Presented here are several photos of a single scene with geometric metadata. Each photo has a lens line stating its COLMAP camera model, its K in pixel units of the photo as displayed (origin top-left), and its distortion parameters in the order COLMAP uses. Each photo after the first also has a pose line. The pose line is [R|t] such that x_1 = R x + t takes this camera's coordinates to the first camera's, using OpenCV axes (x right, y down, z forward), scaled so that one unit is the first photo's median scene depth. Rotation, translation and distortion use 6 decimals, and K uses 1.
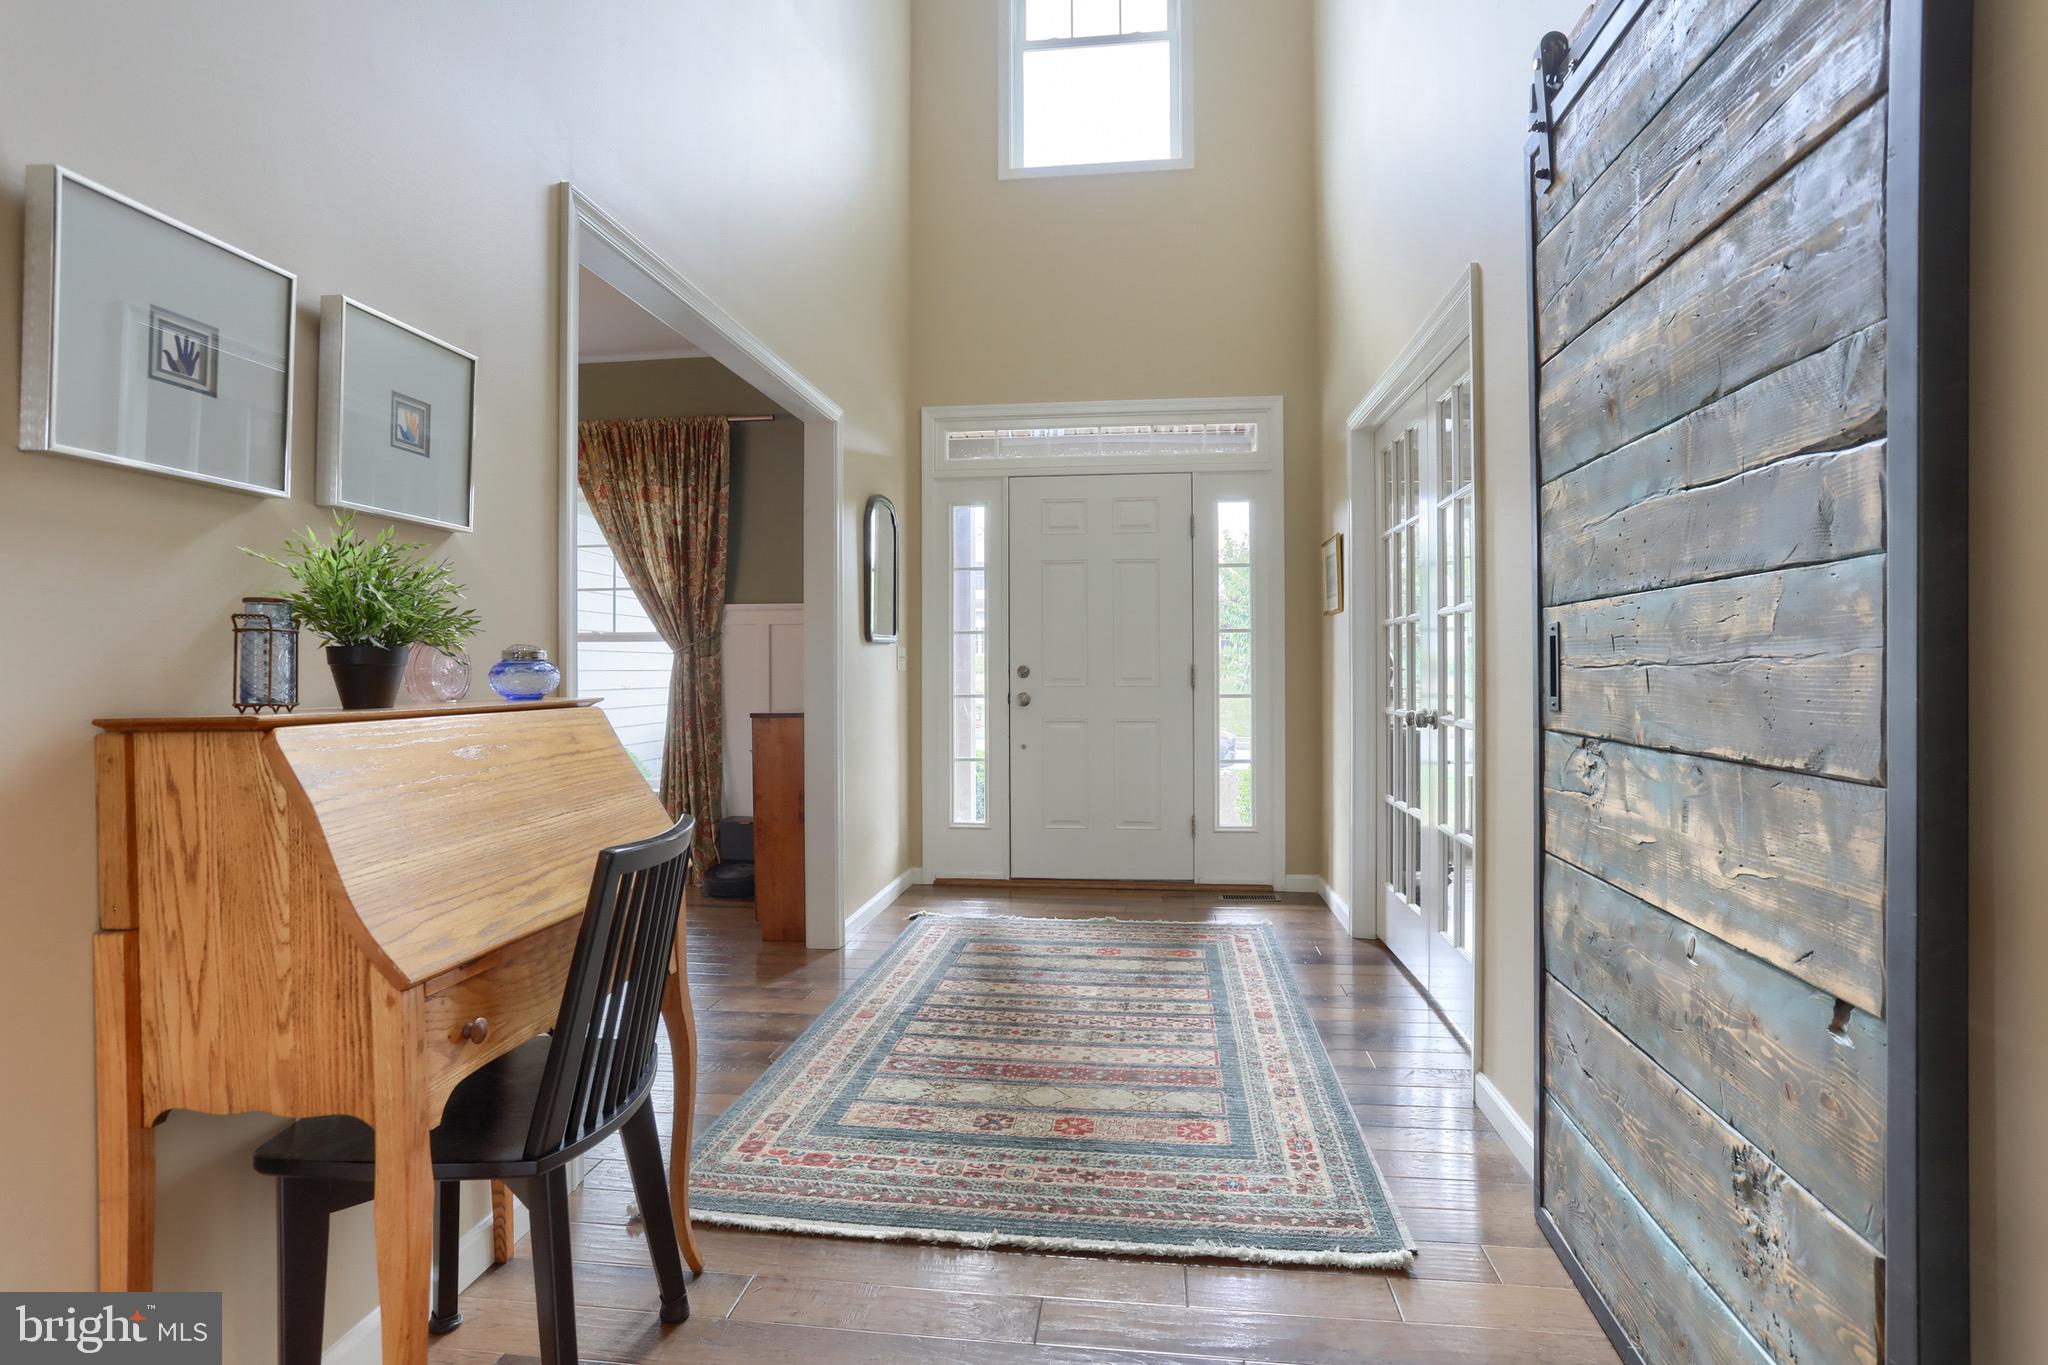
lens RADIAL K [[1037.3, 0, 1035.6], [0, 1037.3, 668.0], [0, 0, 1]] dist [-0.061713, 0.038166]
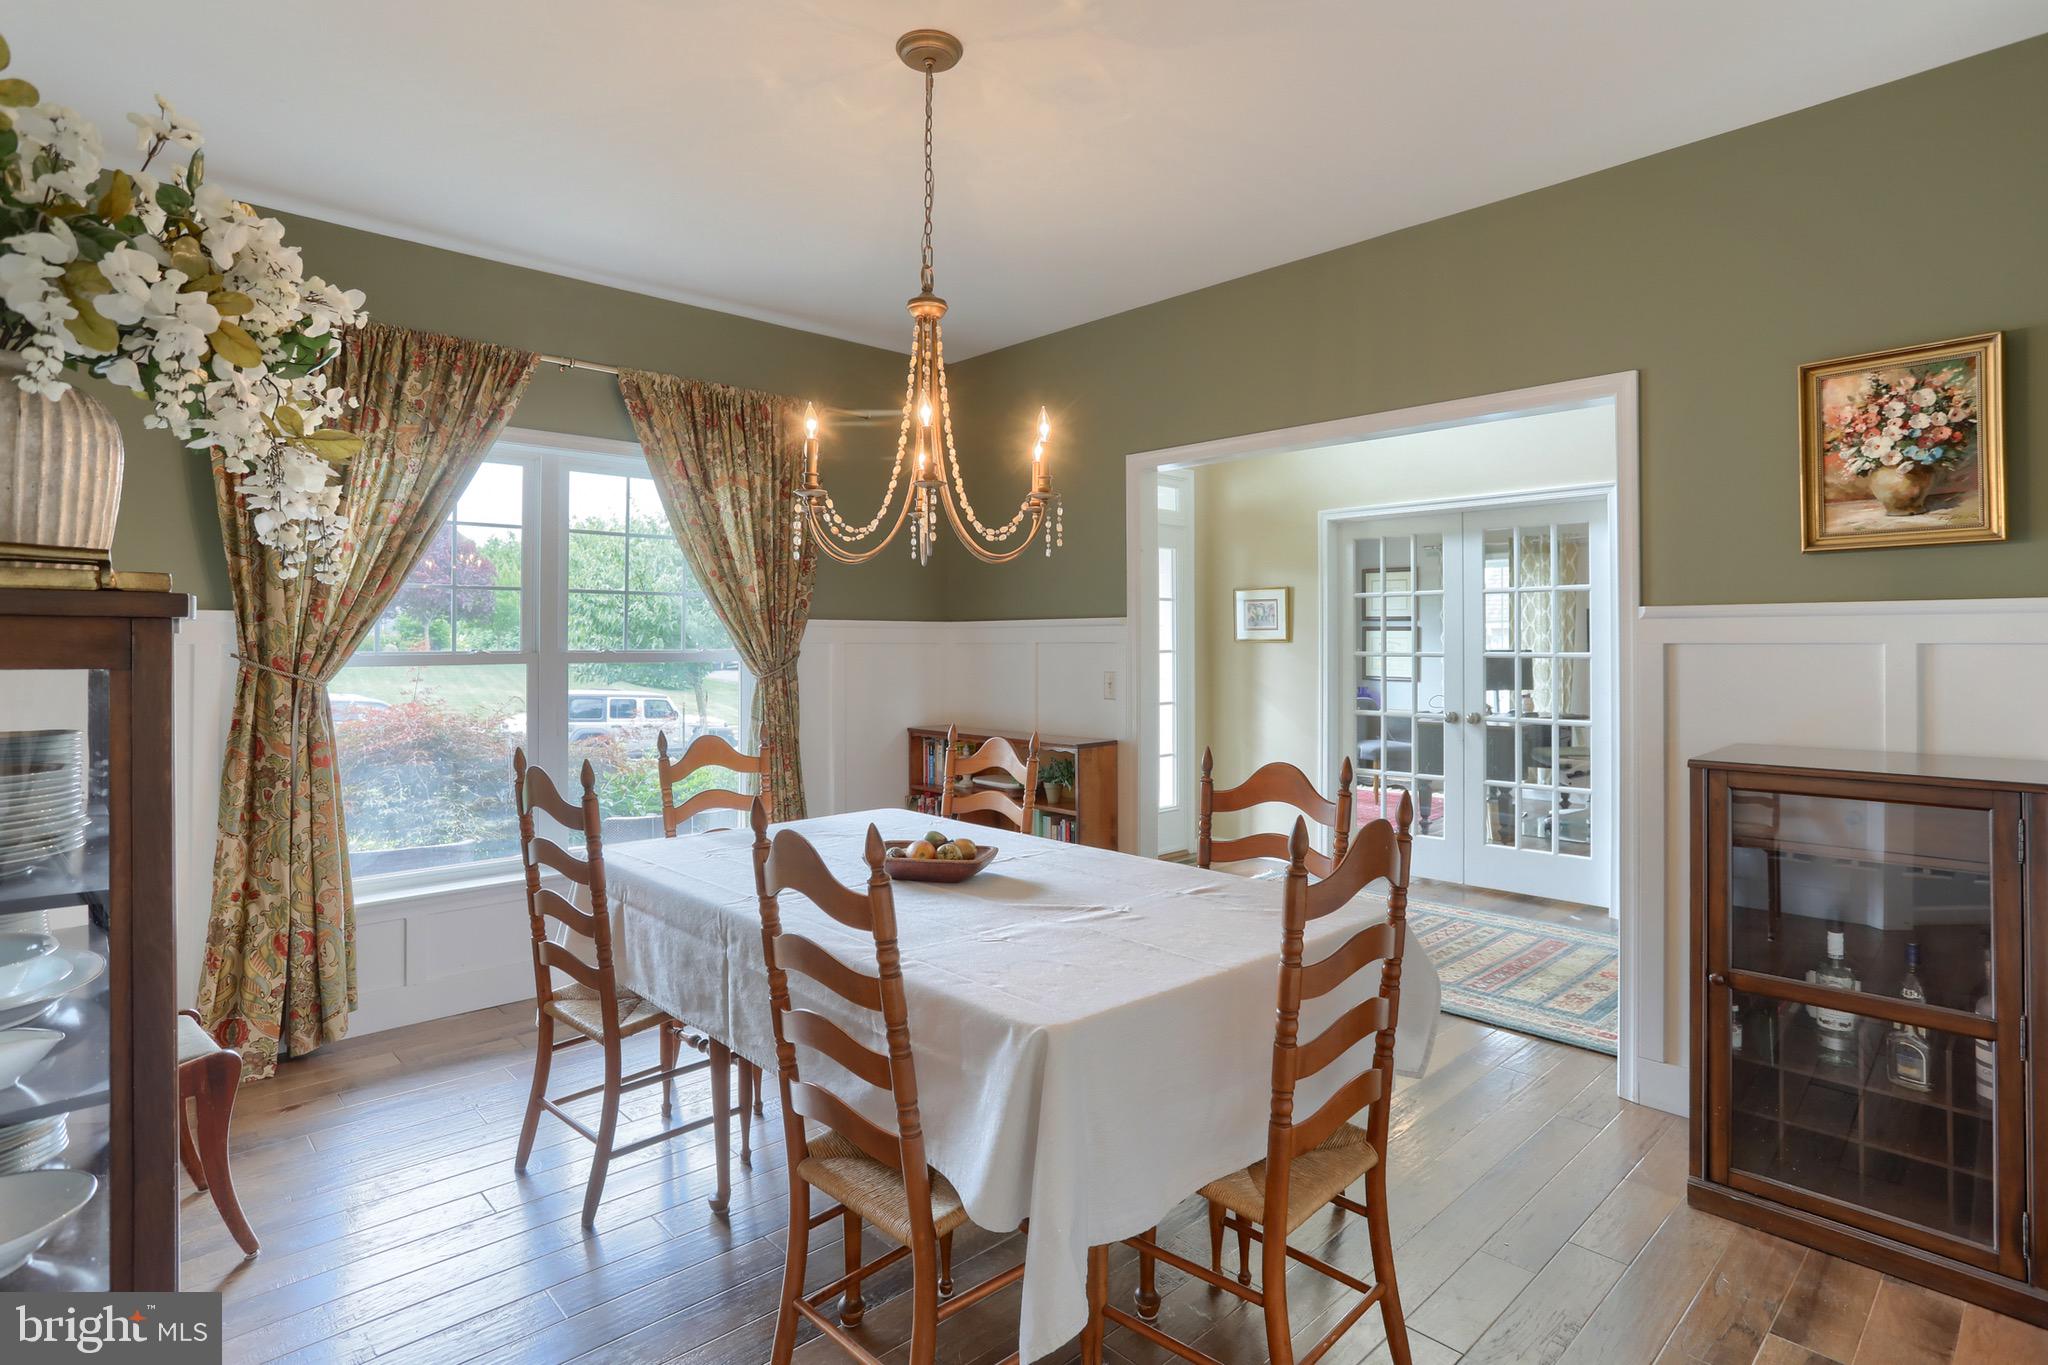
lens RADIAL K [[1019.1, 0, 1032.2], [0, 1019.1, 682.3], [0, 0, 1]] dist [-0.064595, 0.033394]
pose [[0.649462, -0.027512, 0.759896, -1.657505], [-0.002551, 0.999261, 0.038358, -0.087279], [-0.760390, -0.026850, 0.648912, 0.617523]]
